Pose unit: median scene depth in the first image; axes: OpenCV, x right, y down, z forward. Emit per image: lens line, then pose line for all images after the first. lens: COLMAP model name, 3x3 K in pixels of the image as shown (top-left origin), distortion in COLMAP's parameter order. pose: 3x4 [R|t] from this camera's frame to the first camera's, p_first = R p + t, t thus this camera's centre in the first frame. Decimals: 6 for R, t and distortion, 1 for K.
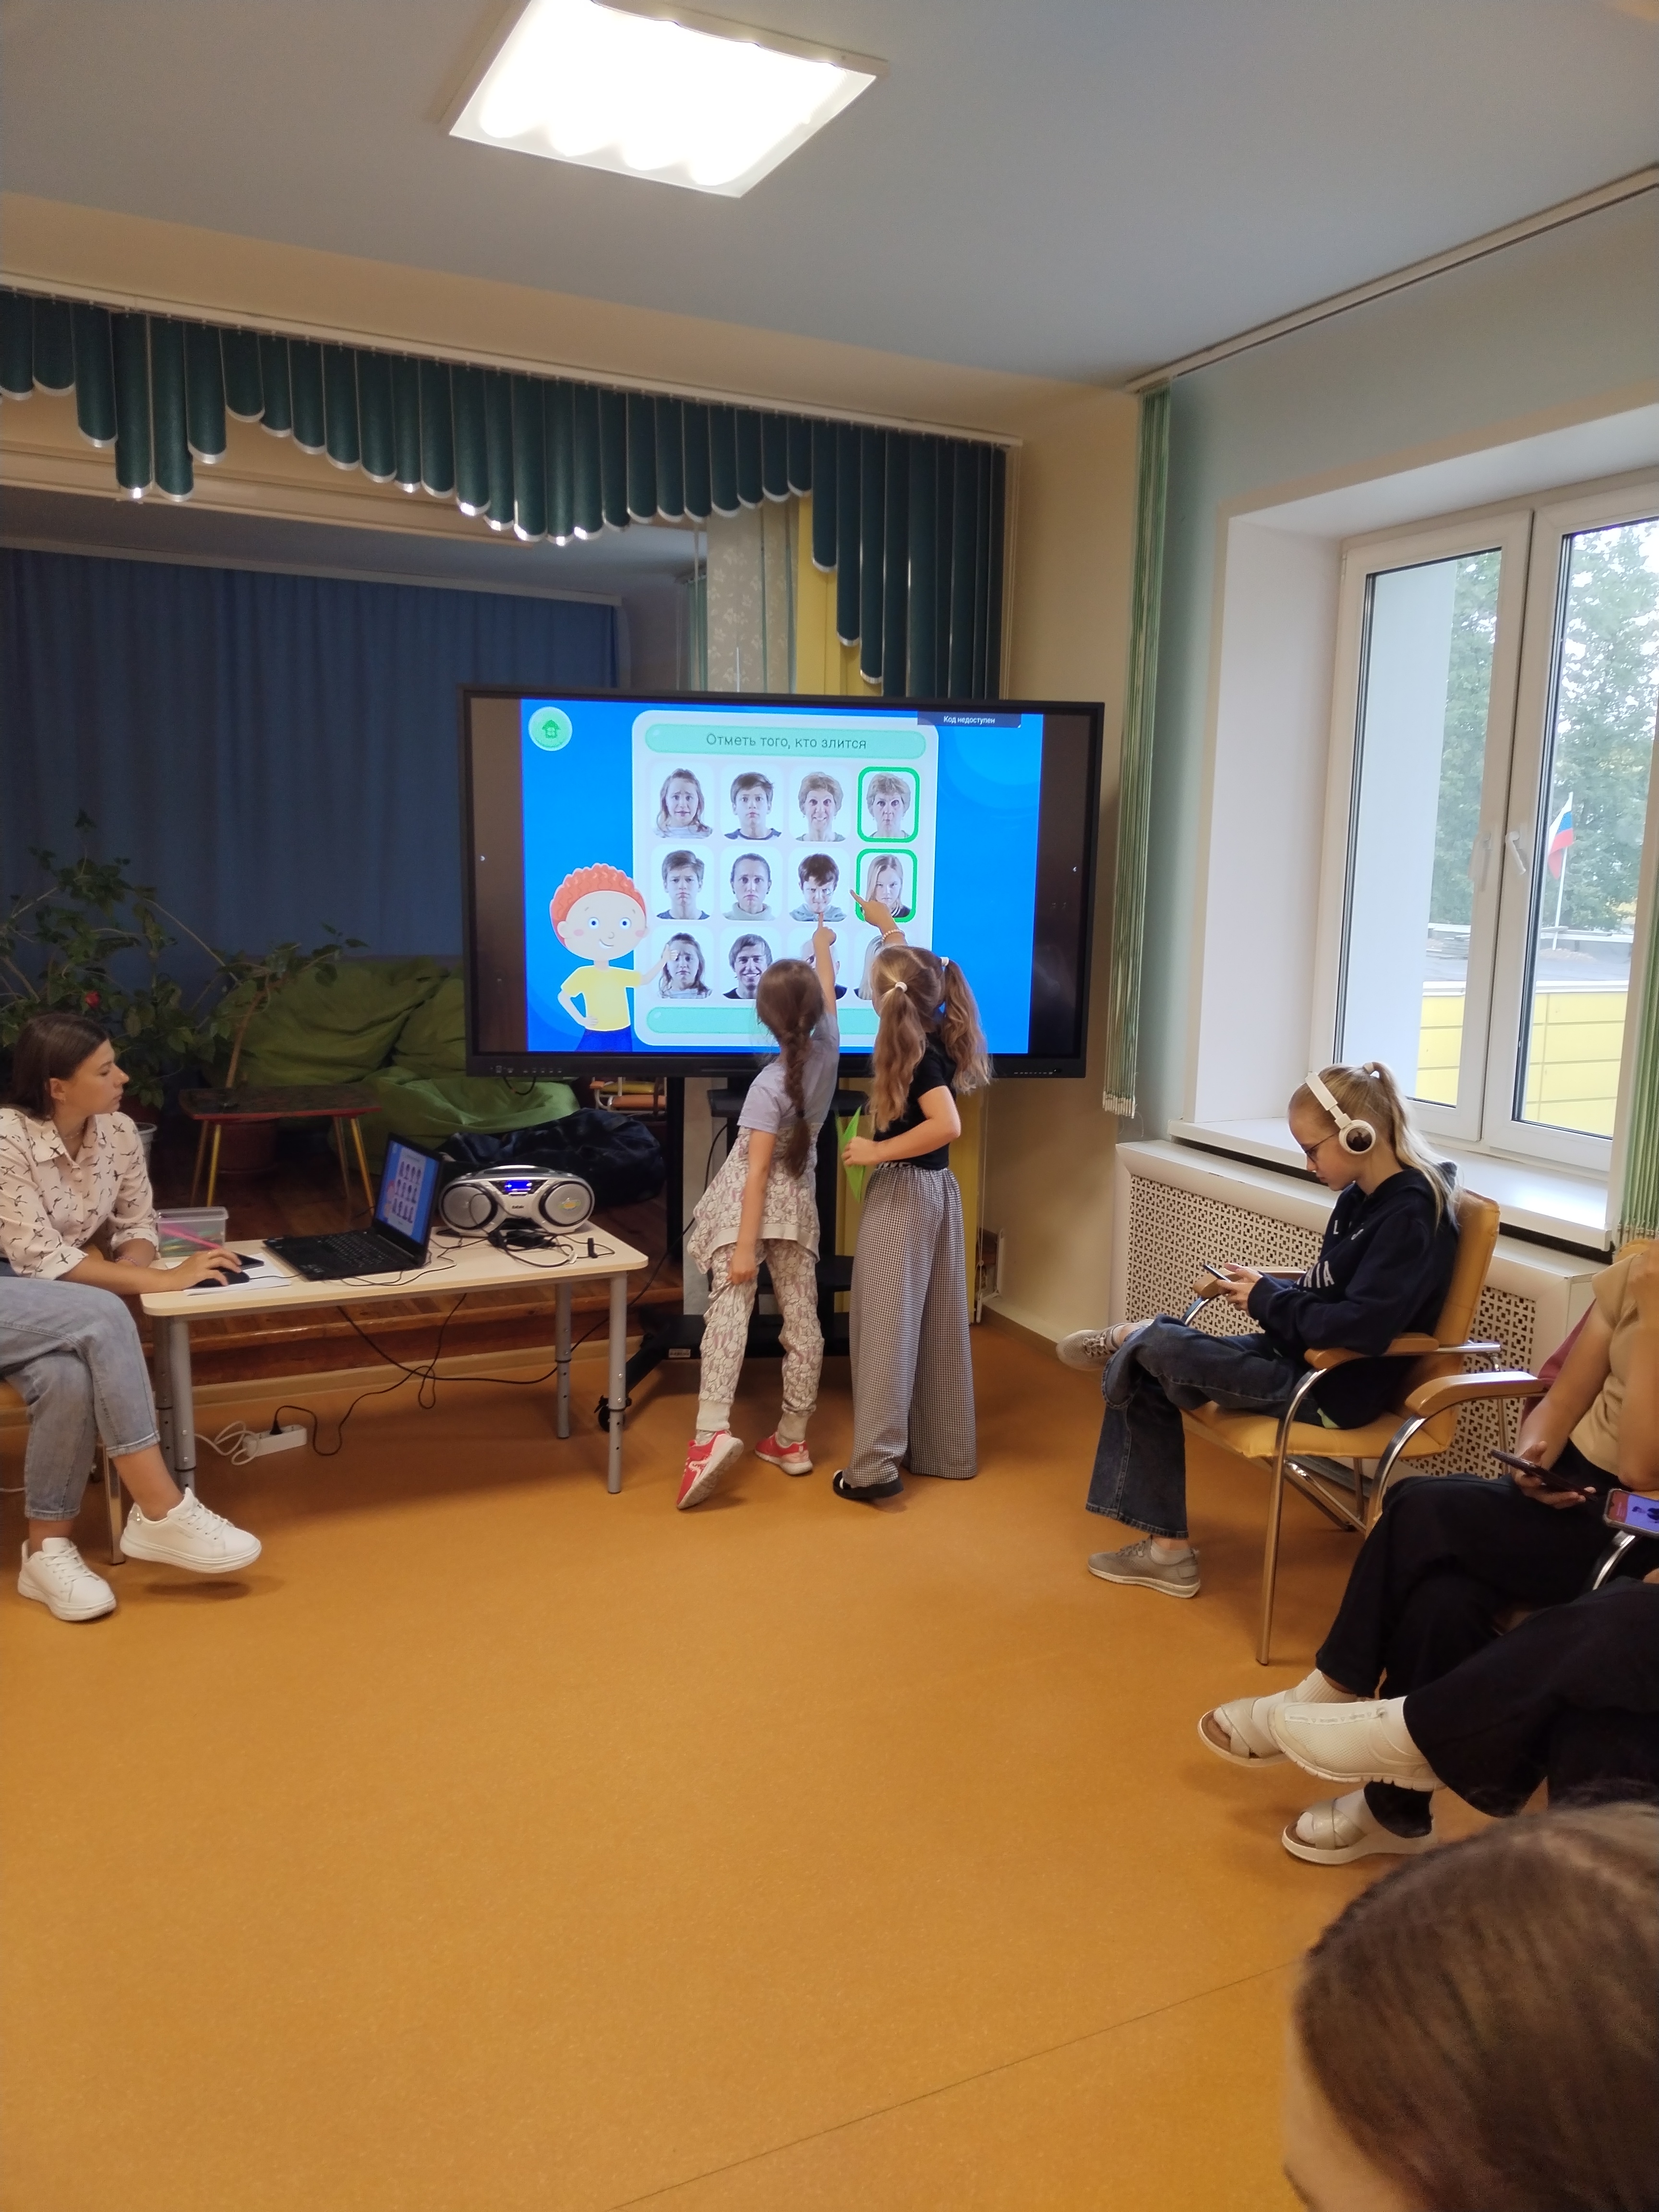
lens RADIAL K [[1624.6, 0, 842.7], [0, 1624.6, 1114.6], [0, 0, 1]] dist [0.060808, -0.048229]
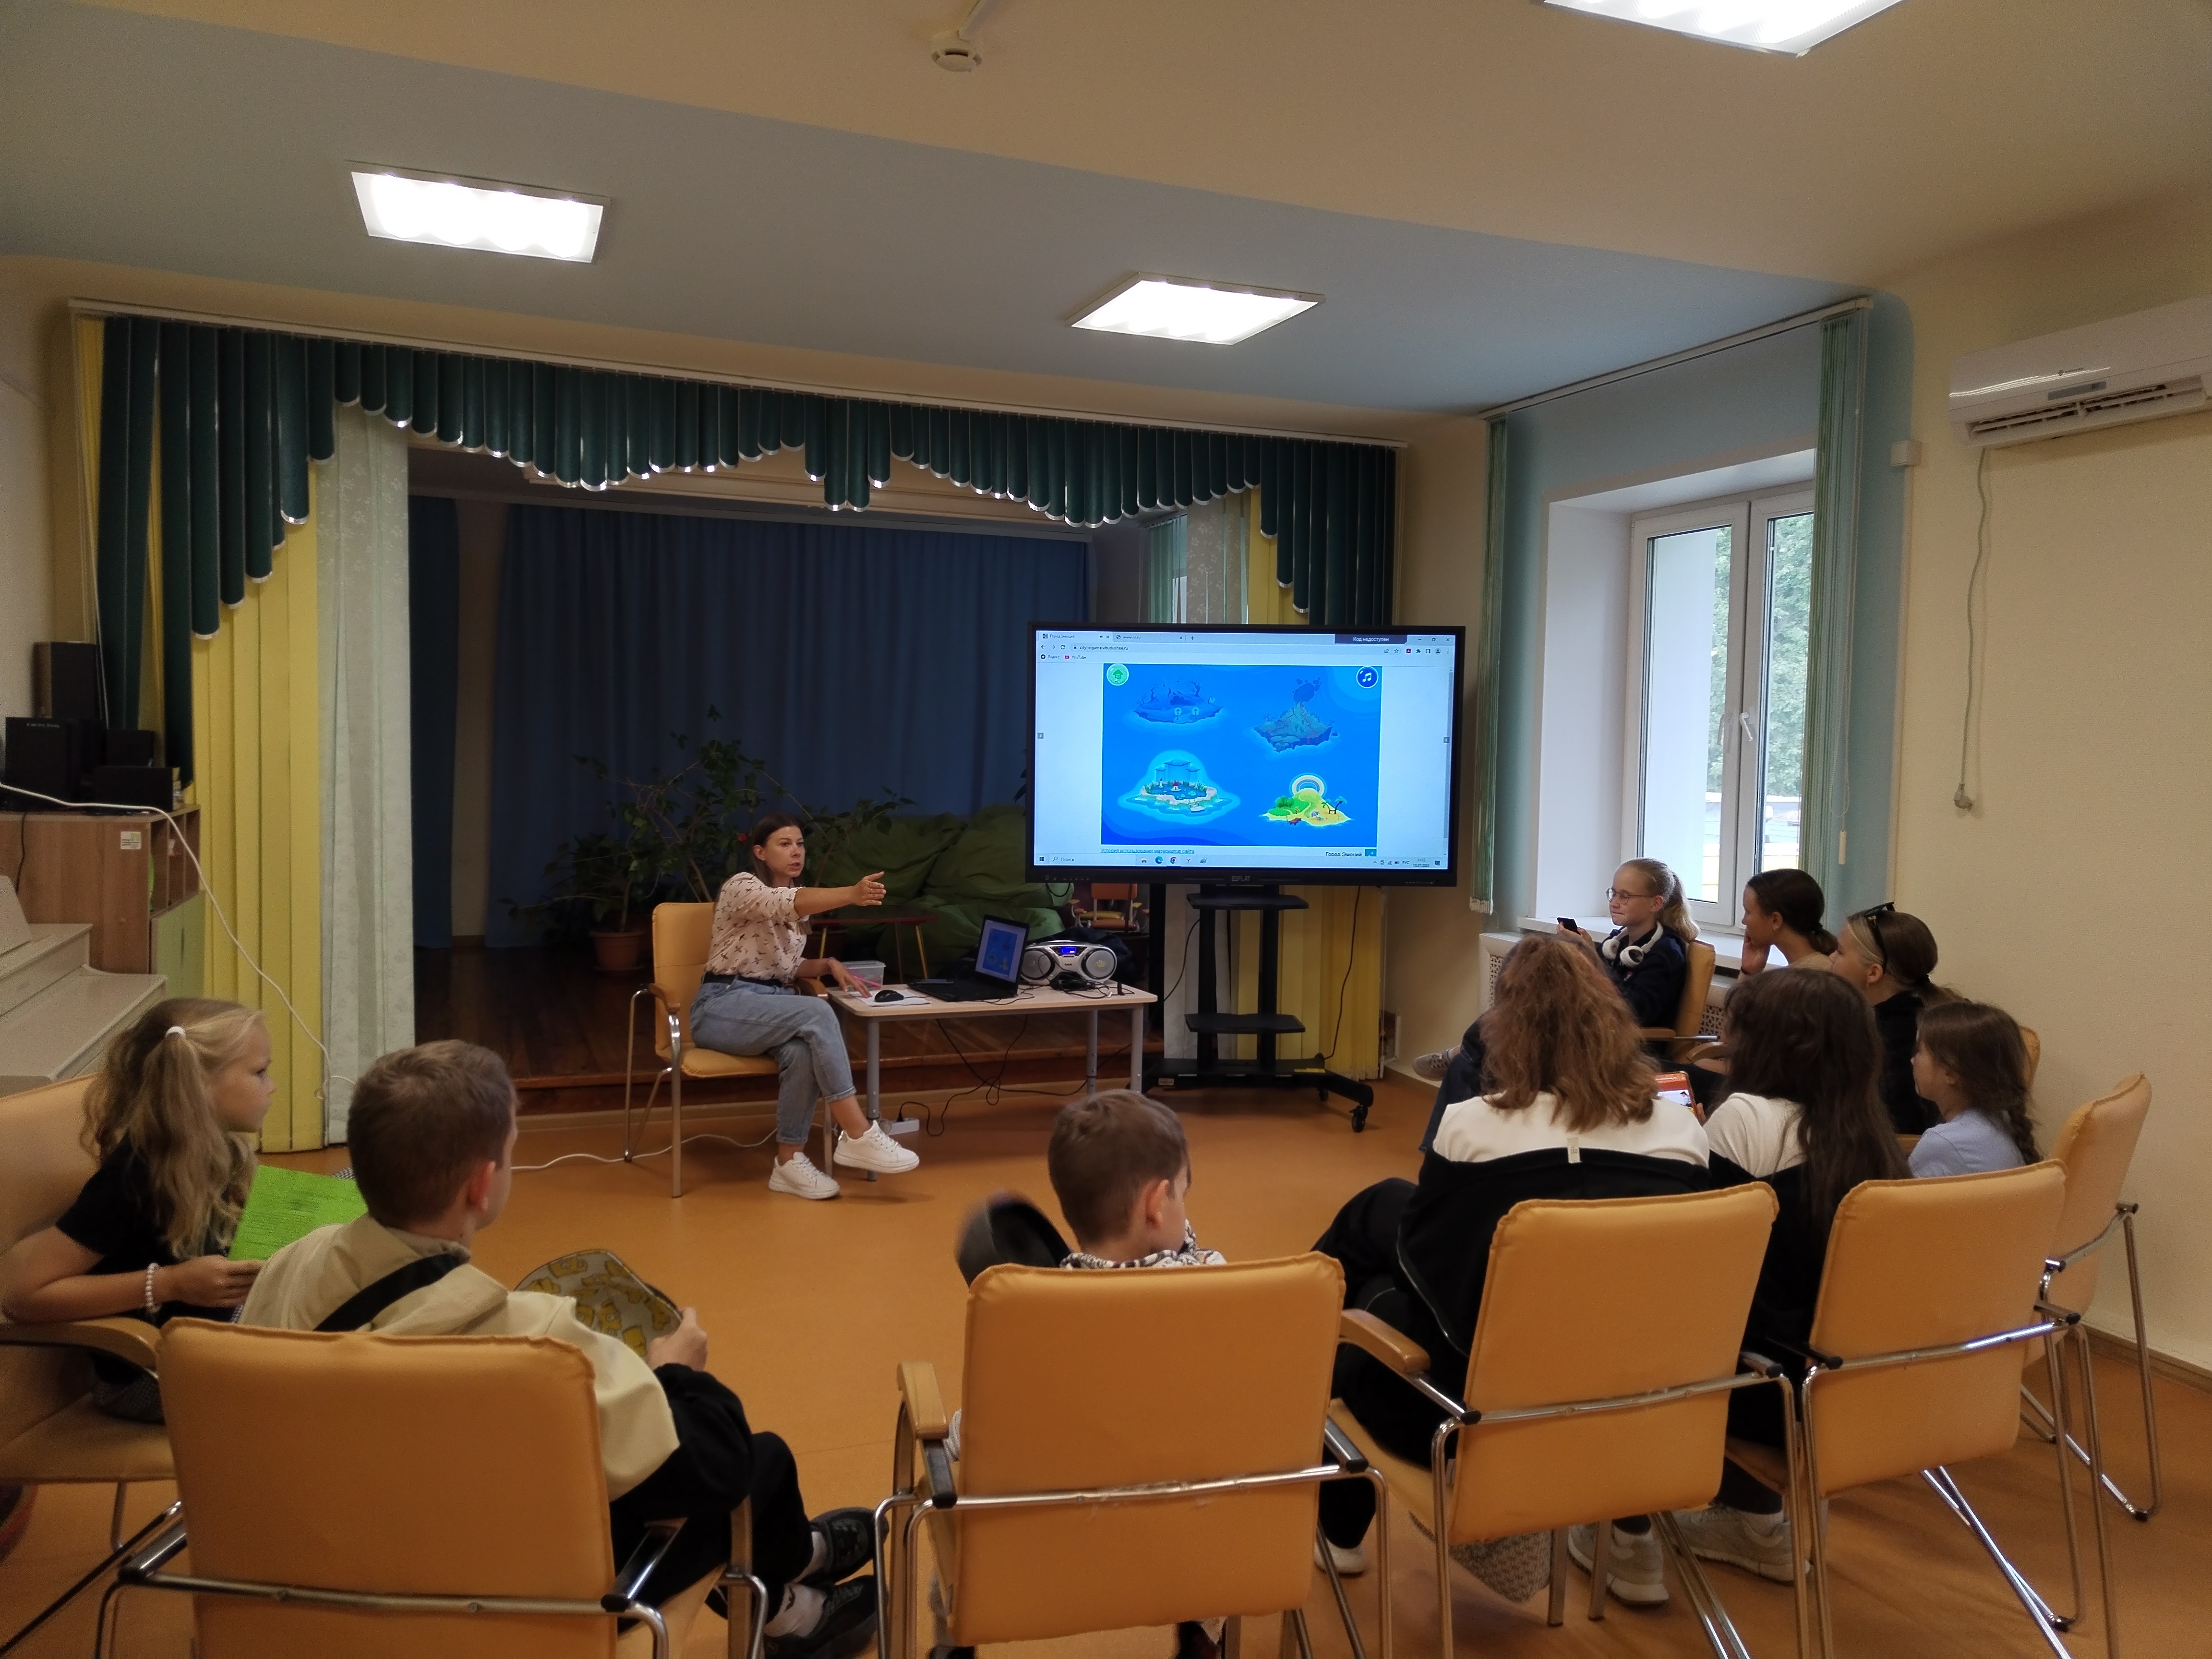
lens RADIAL K [[1635.1, 0, 1103.8], [0, 1635.1, 840.1], [0, 0, 1]] dist [0.125542, -0.289614]
pose [[0.996536, -0.000222, -0.083160, -0.038136], [-0.007850, 0.995281, -0.096714, 0.080759], [0.082789, 0.097032, 0.991832, -0.459262]]
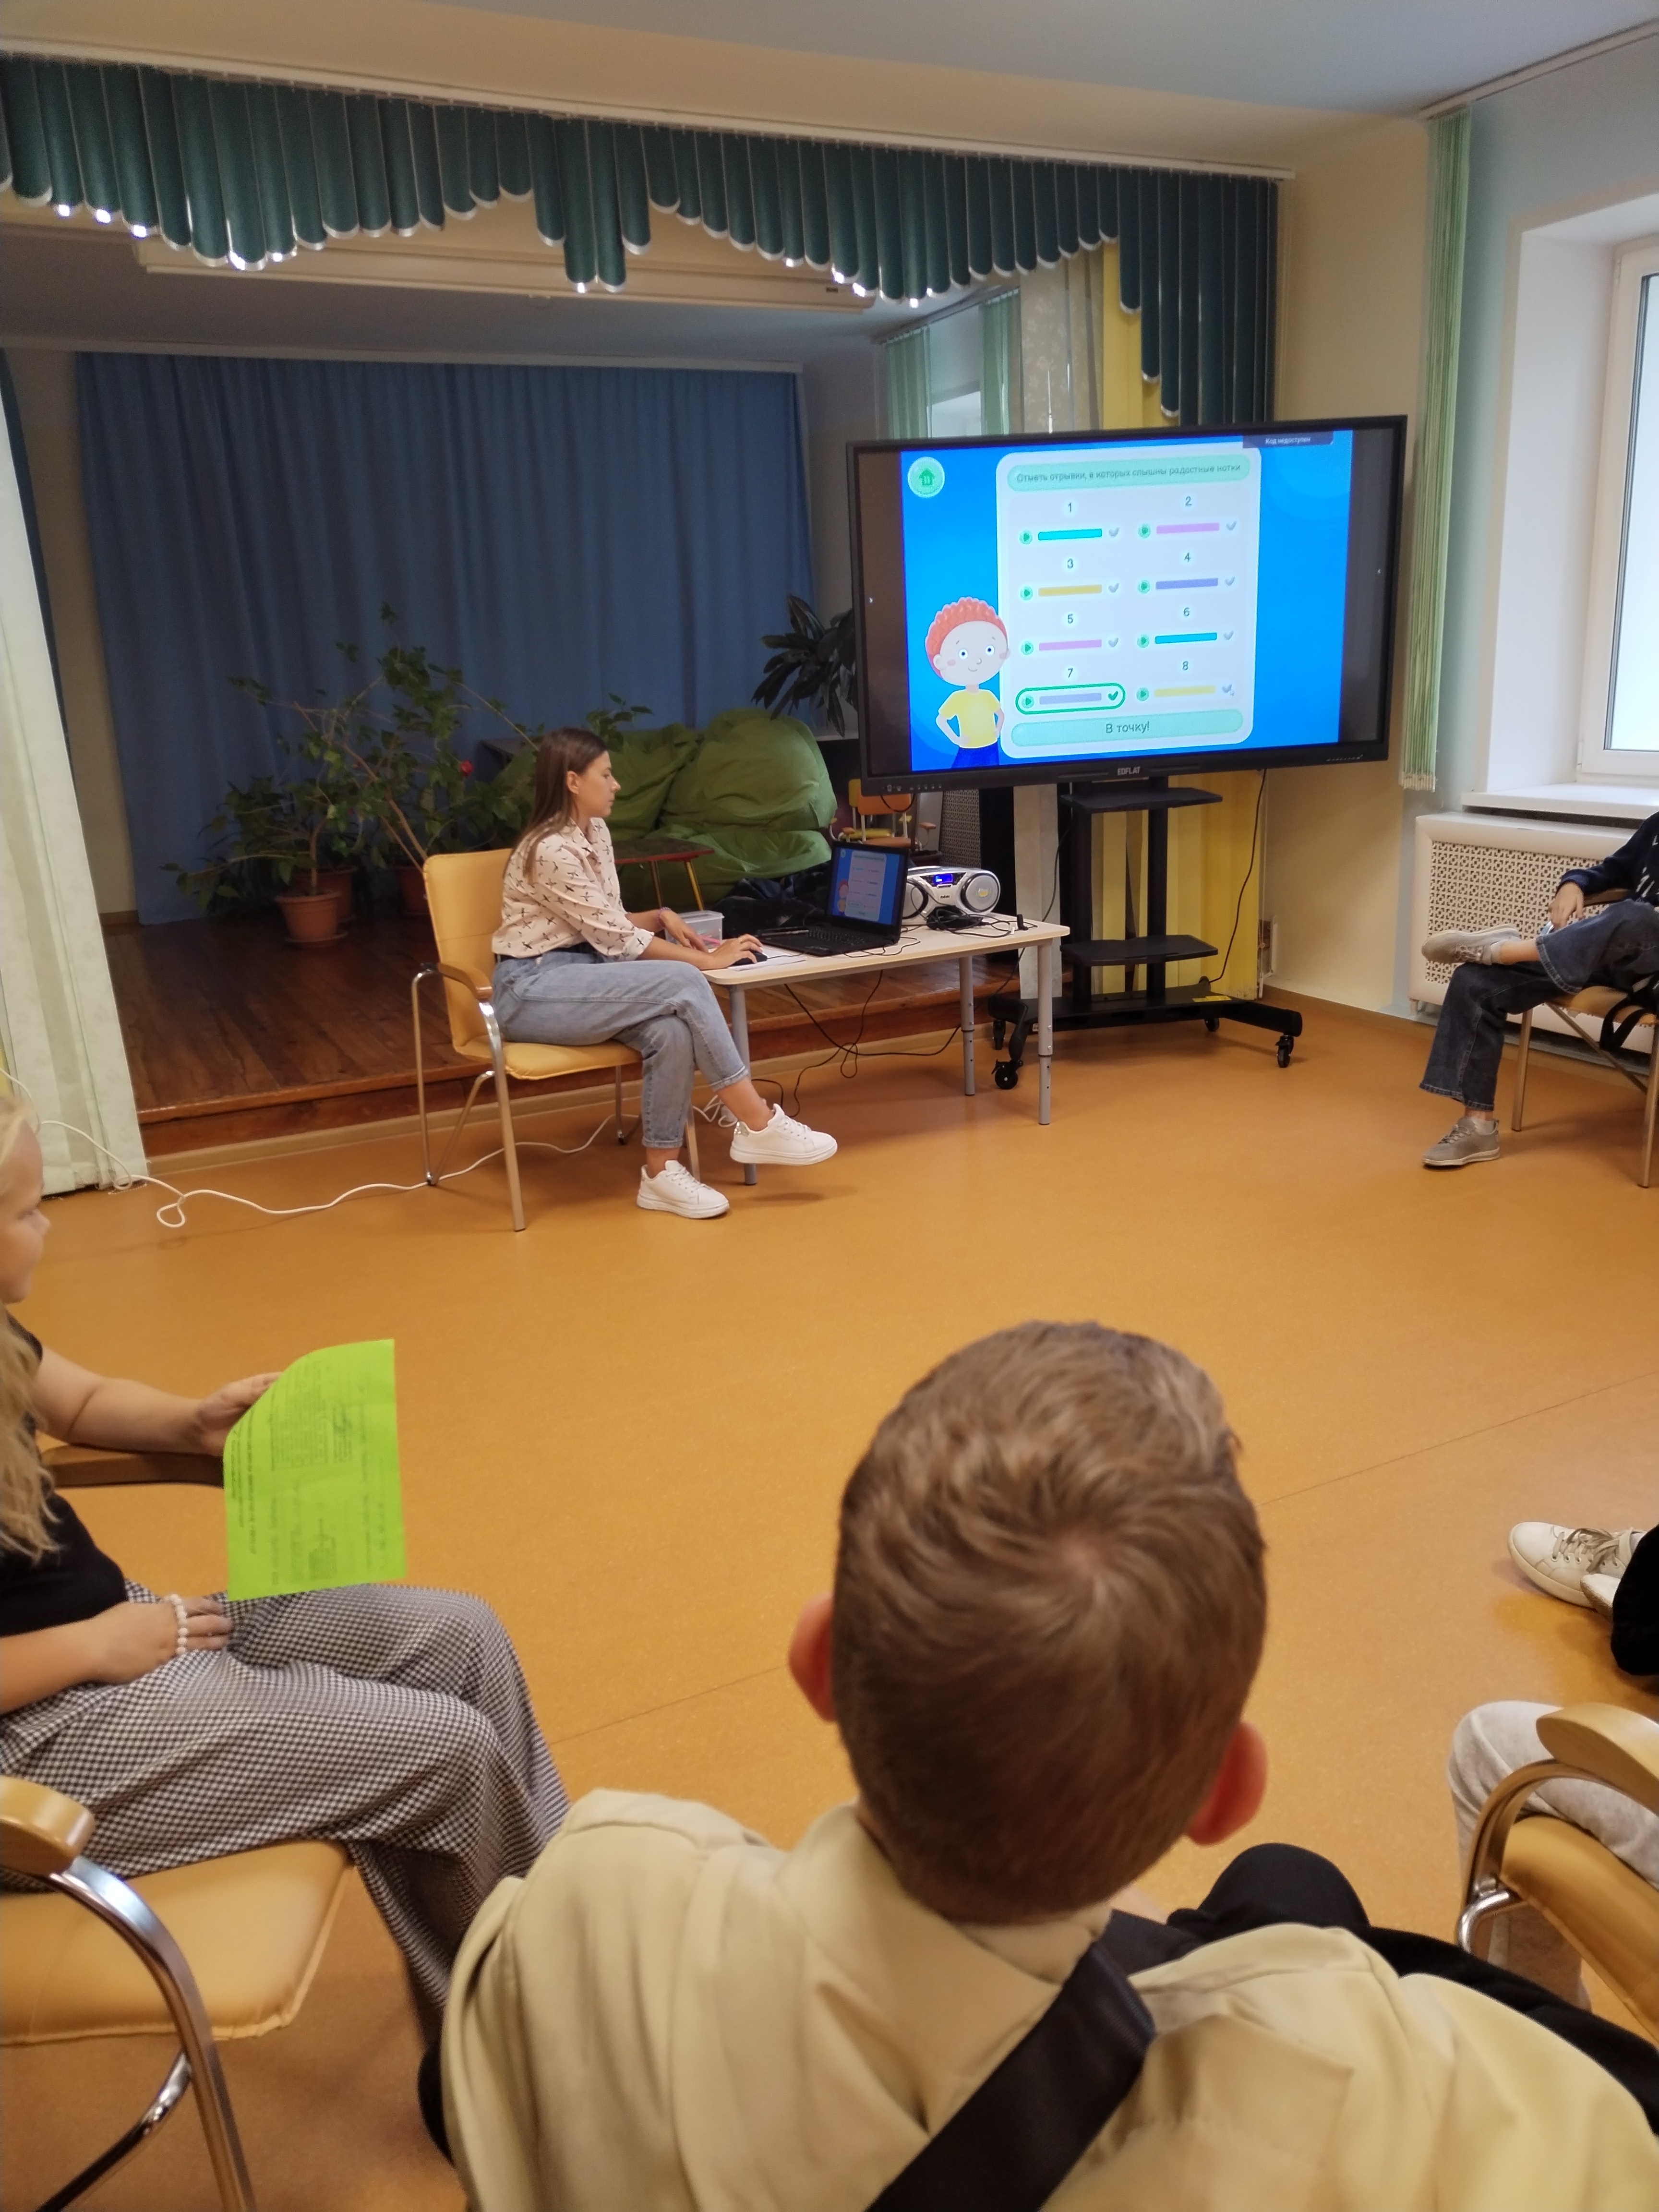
lens RADIAL K [[1624.6, 0, 842.7], [0, 1624.6, 1114.6], [0, 0, 1]] dist [0.060808, -0.048229]
pose [[0.997460, -0.070633, -0.009163, -0.251261], [0.071223, 0.989901, 0.122566, 0.058271], [0.000413, -0.122907, 0.992418, -0.184954]]
